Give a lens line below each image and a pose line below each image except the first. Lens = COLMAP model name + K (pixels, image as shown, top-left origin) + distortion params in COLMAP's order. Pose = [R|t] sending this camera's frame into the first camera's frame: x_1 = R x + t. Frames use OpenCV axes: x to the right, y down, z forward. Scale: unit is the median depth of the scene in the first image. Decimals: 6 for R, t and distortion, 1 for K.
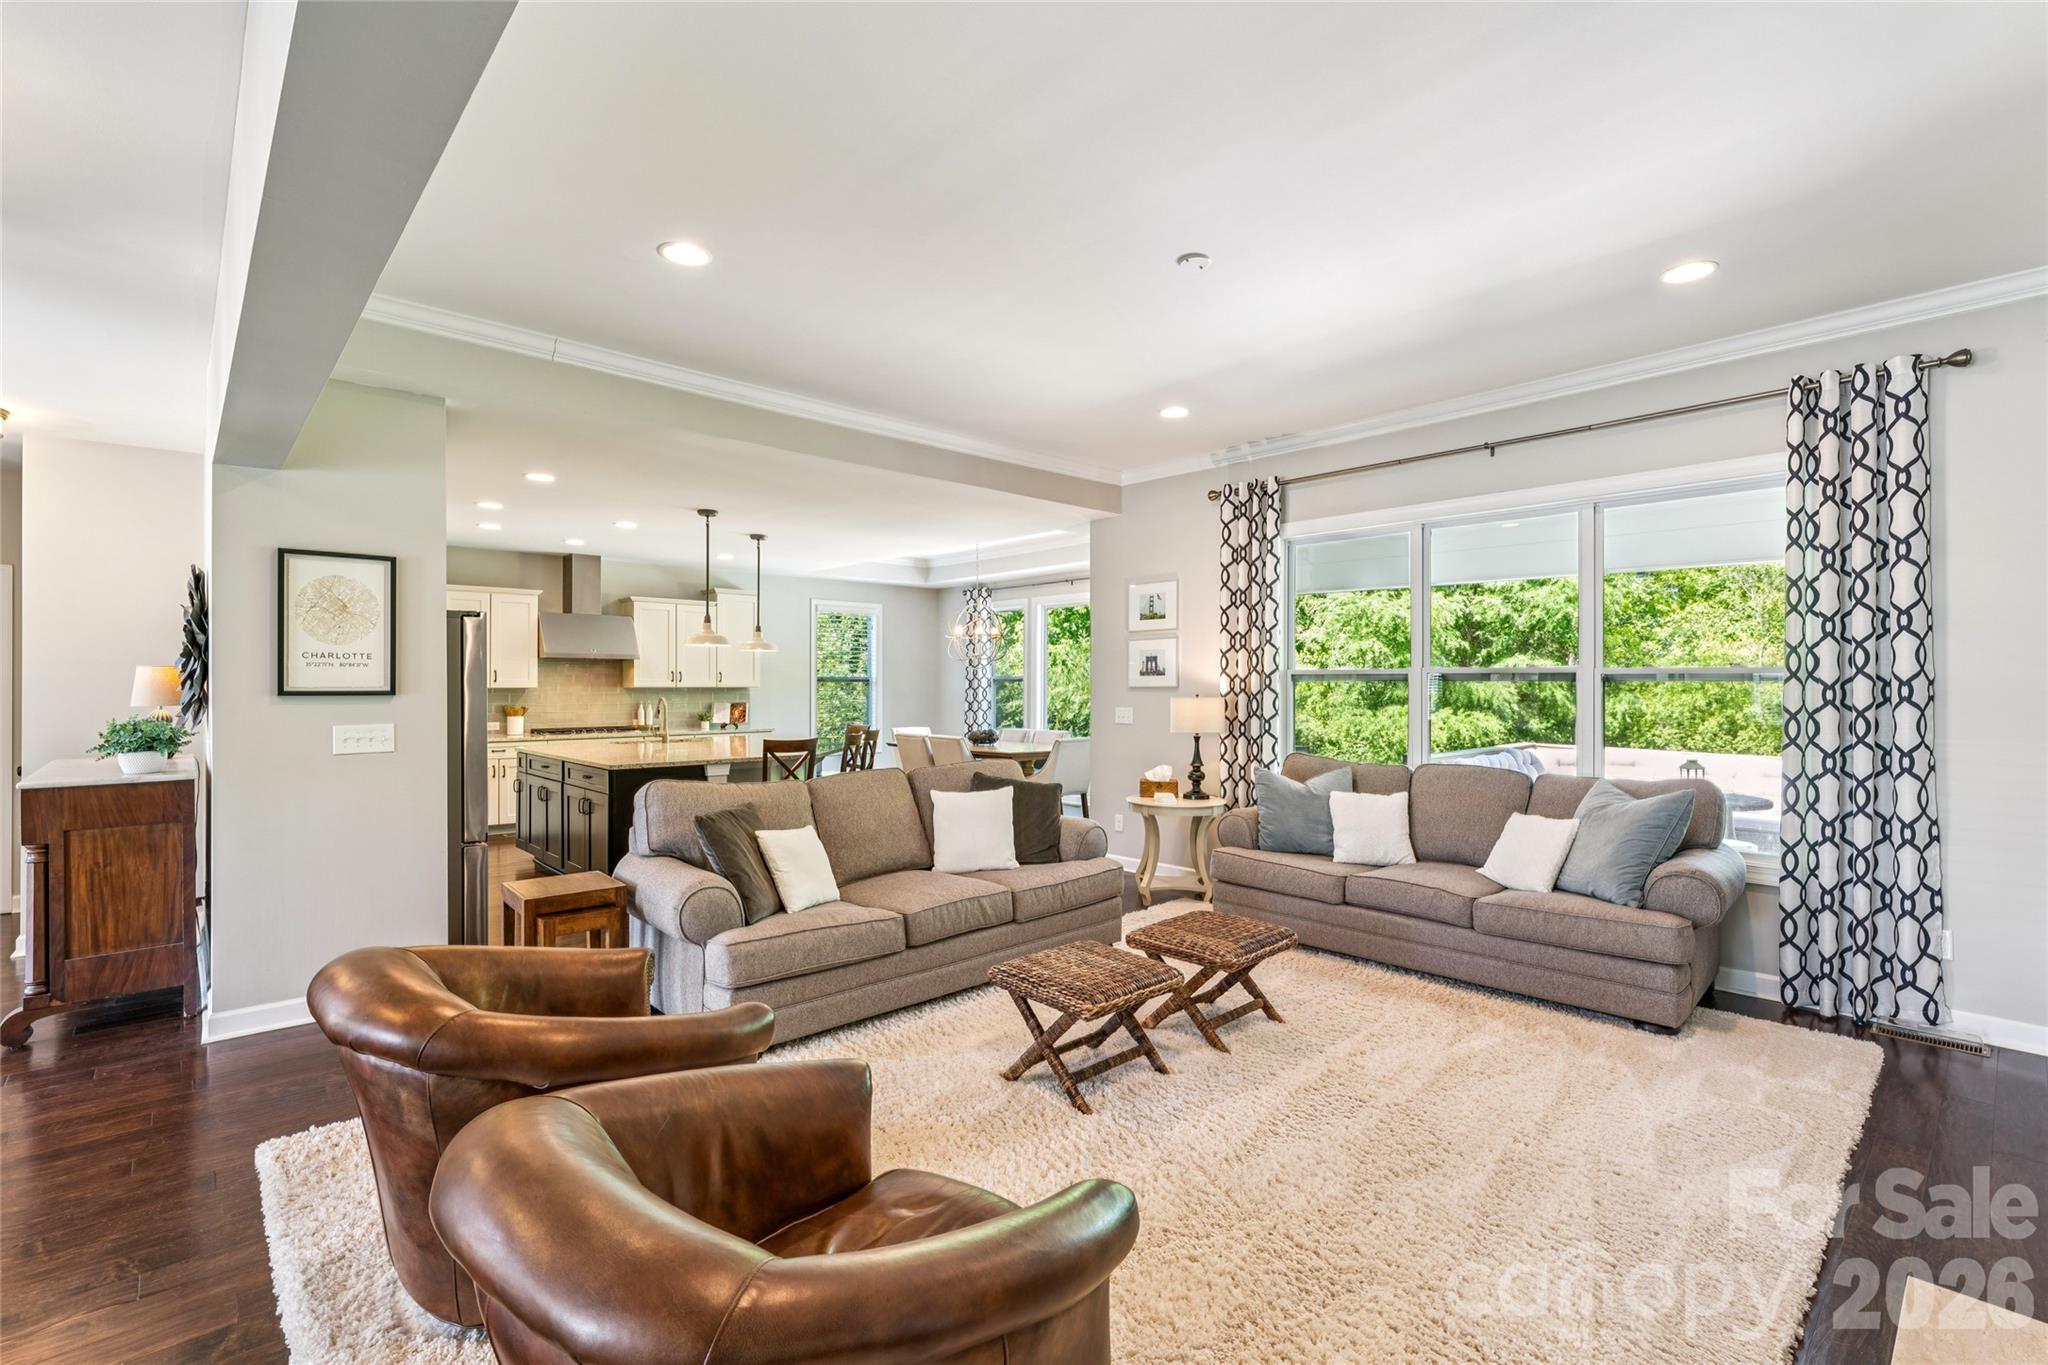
lens RADIAL K [[920.7, 0, 1024.0], [0, 920.7, 682.5], [0, 0, 1]] dist [-0.000563, 0.000211]
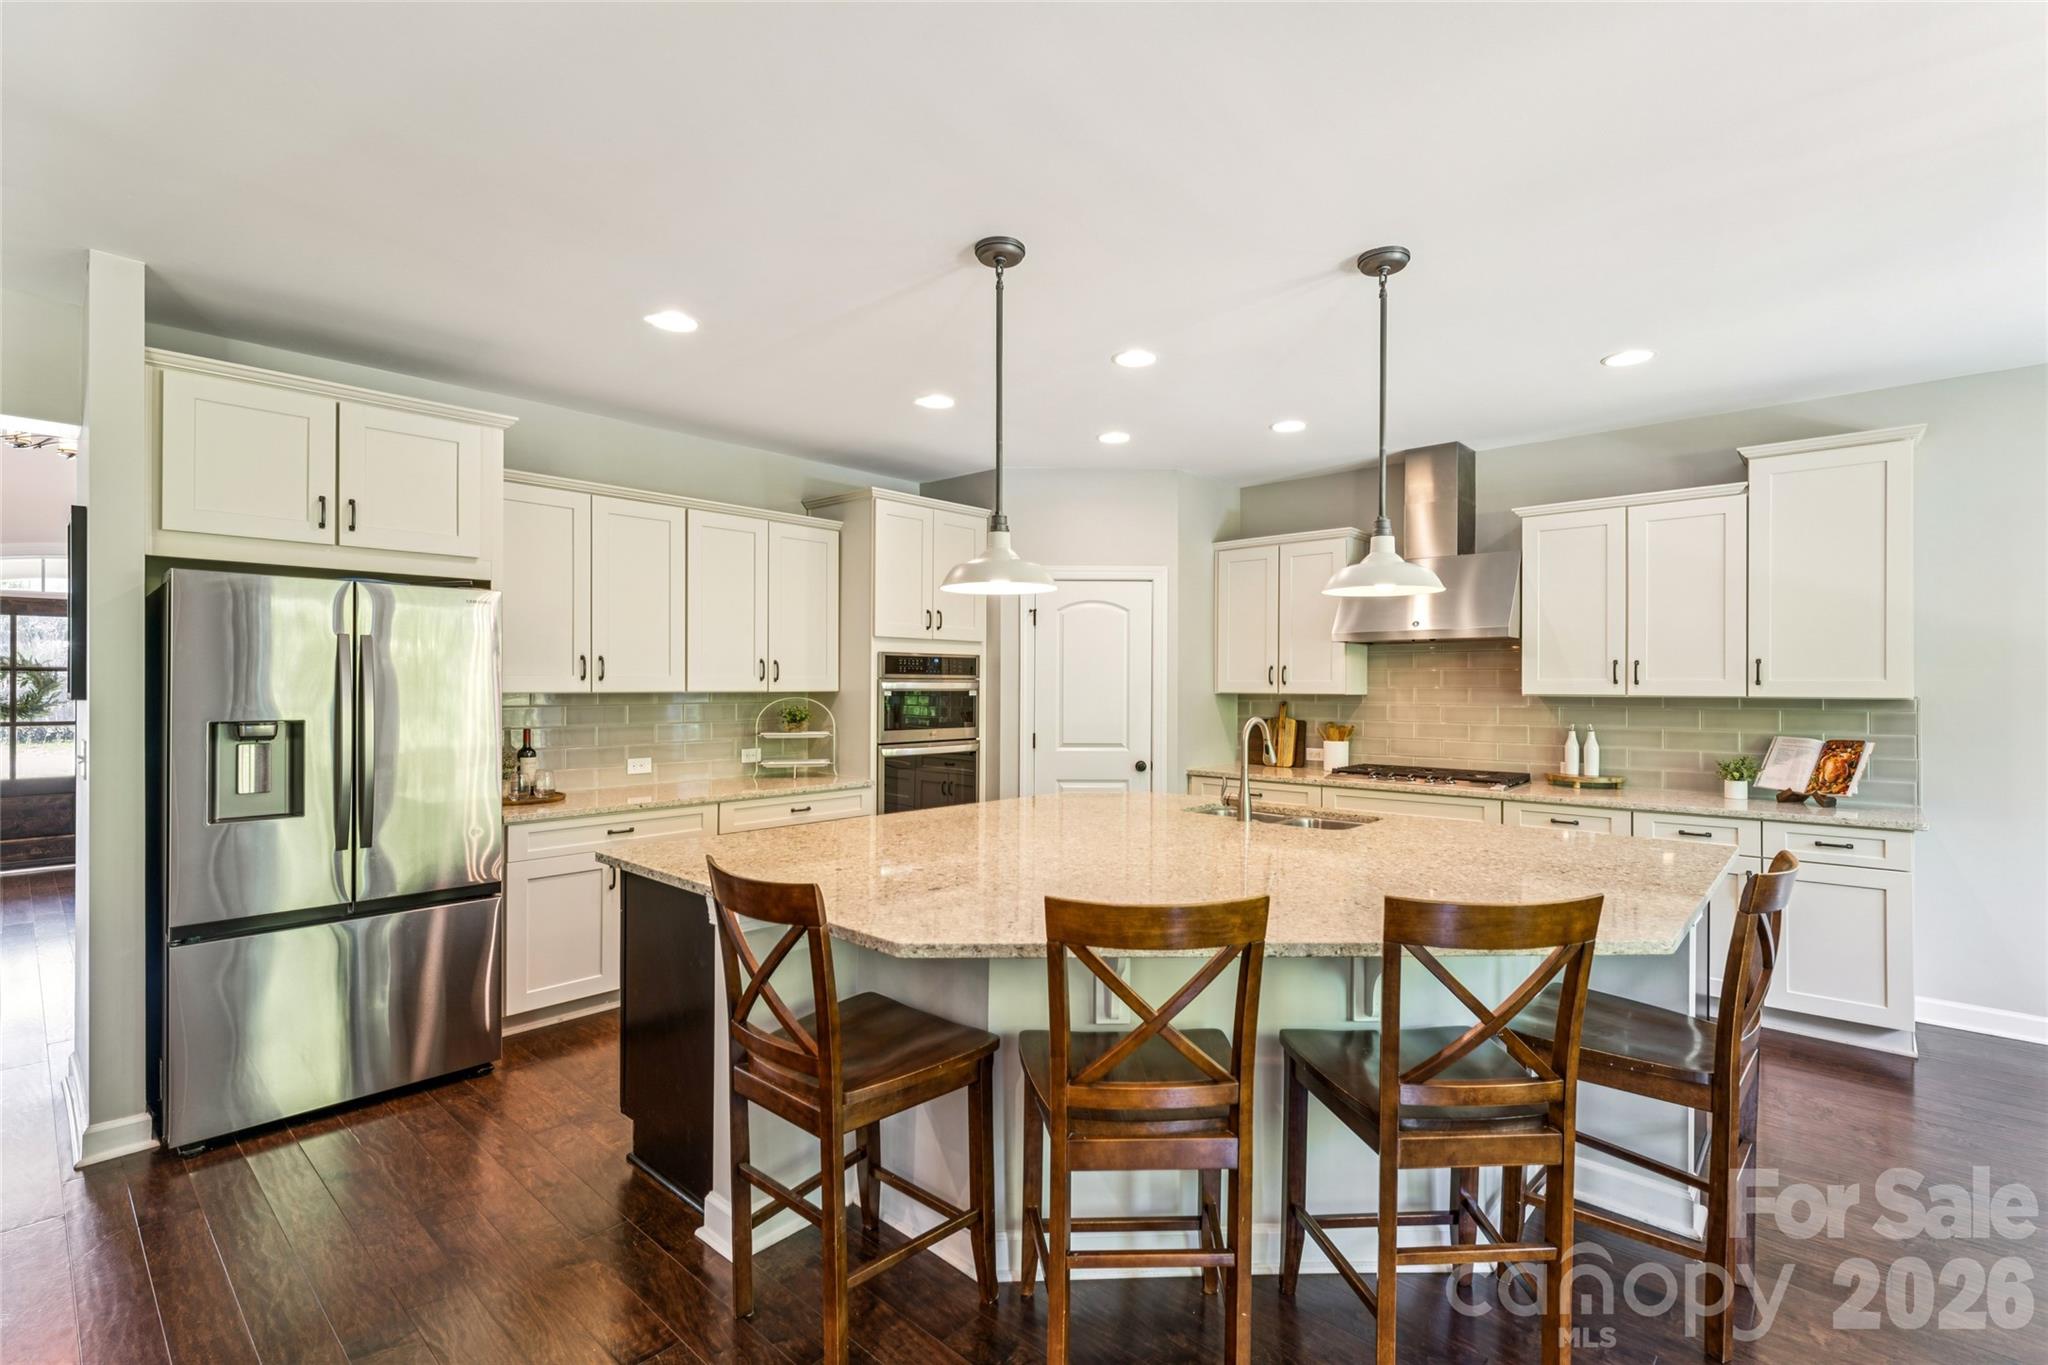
lens RADIAL K [[920.7, 0, 1024.0], [0, 920.7, 682.5], [0, 0, 1]] dist [-0.000563, 0.000211]
pose [[0.086742, -0.004239, -0.996222, 0.036242], [-0.001198, 0.999990, -0.004359, 0.000961], [0.996230, 0.001572, 0.086736, 0.719668]]
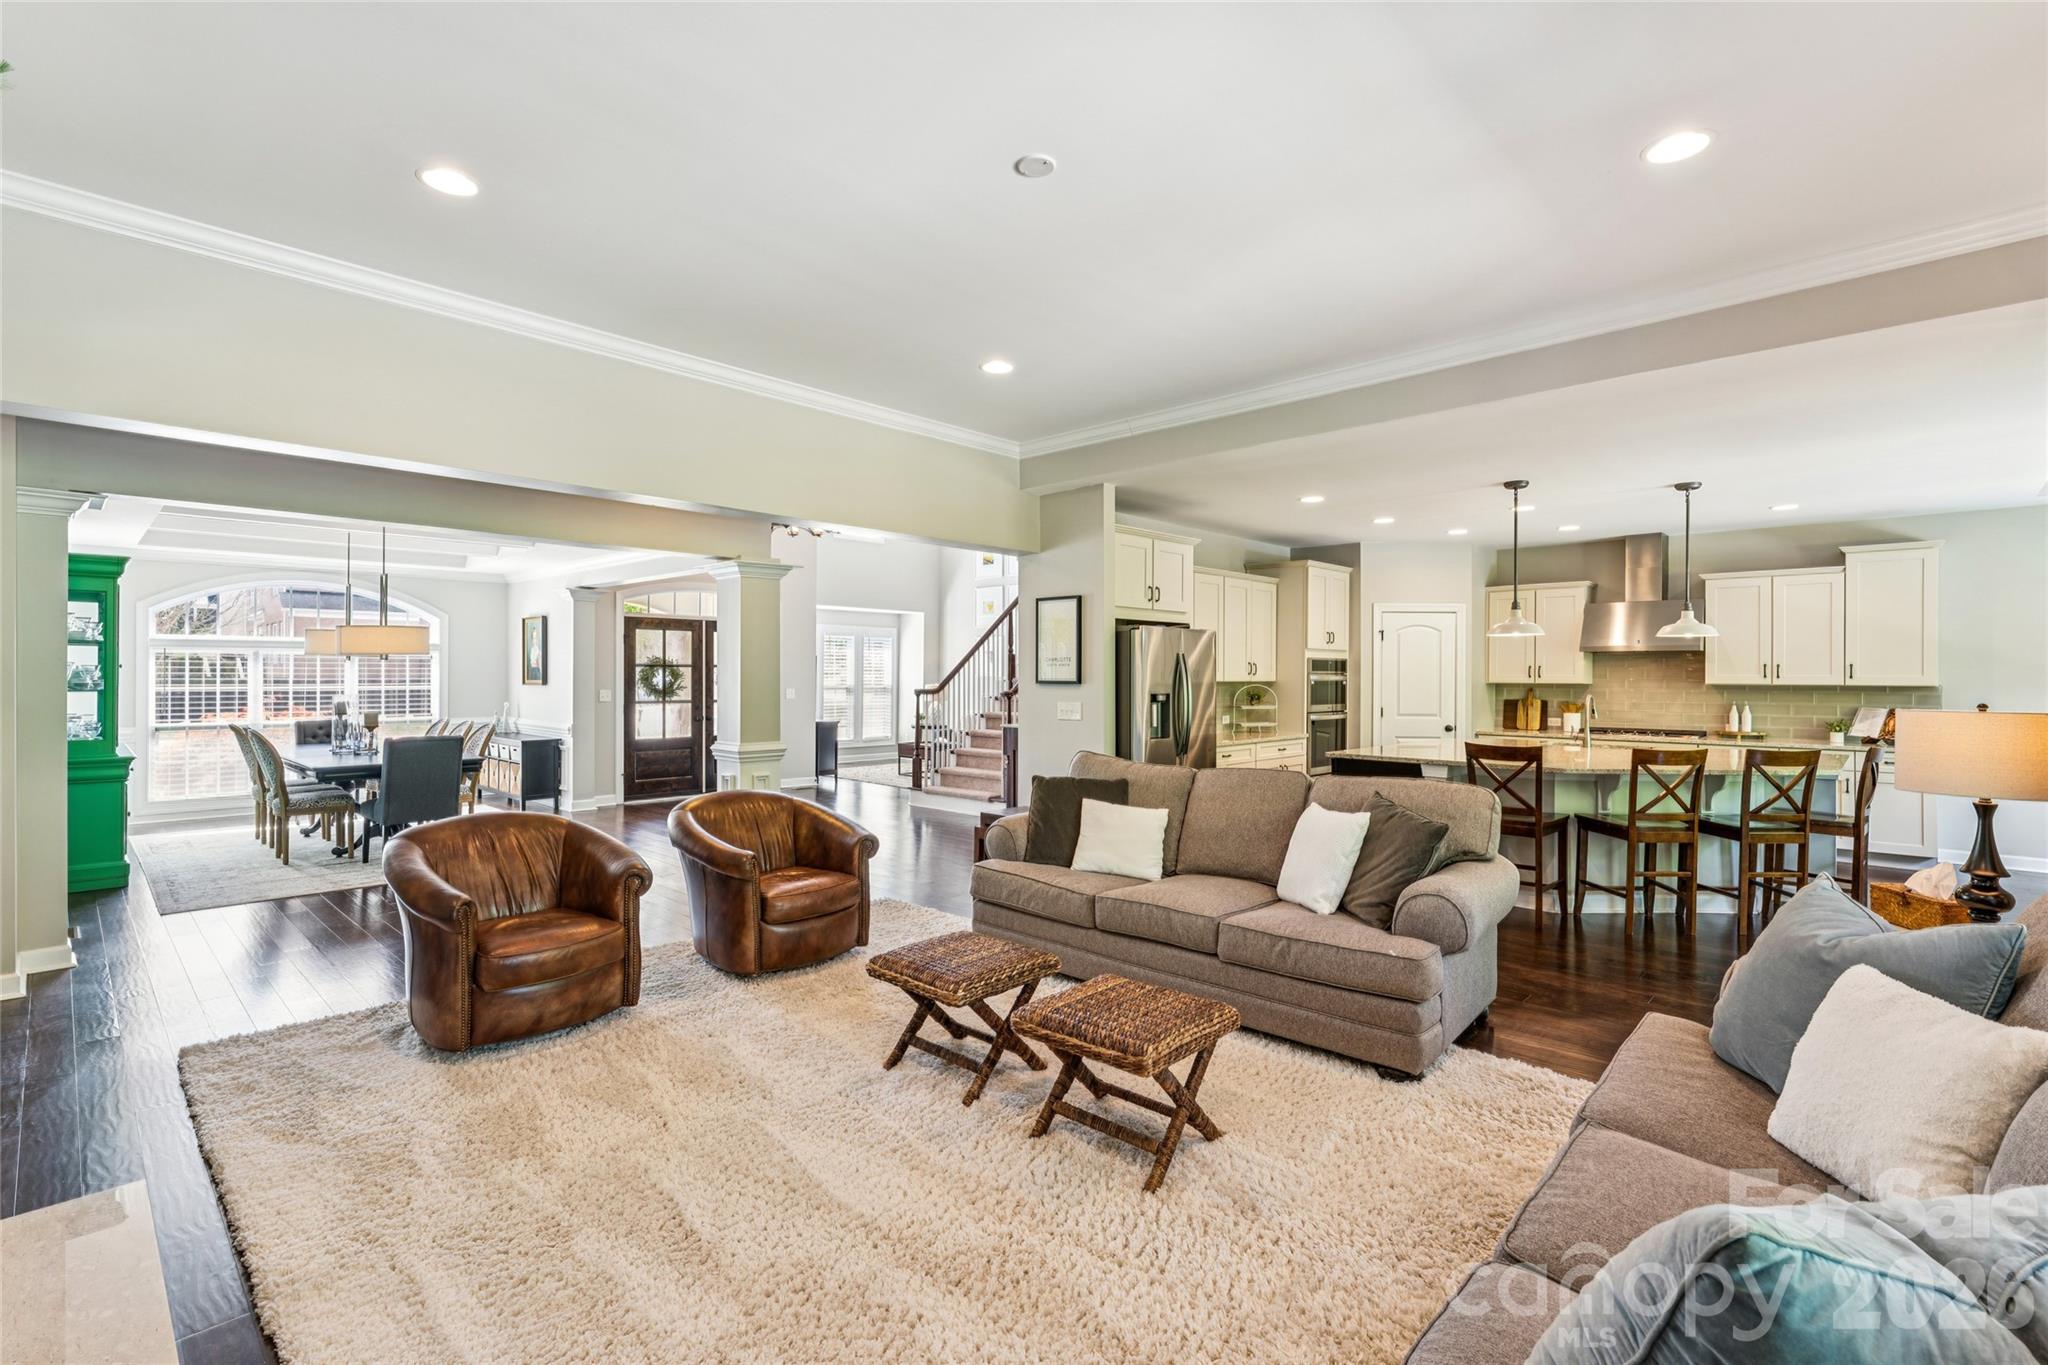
lens RADIAL K [[927.7, 0, 1023.8], [0, 927.7, 670.8], [0, 0, 1]] dist [0.000441, 0.000614]
pose [[0.064160, -0.008184, -0.997906, 0.378065], [-0.003491, 0.999958, -0.008425, 0.002370], [0.997934, 0.004025, 0.064129, 0.348256]]
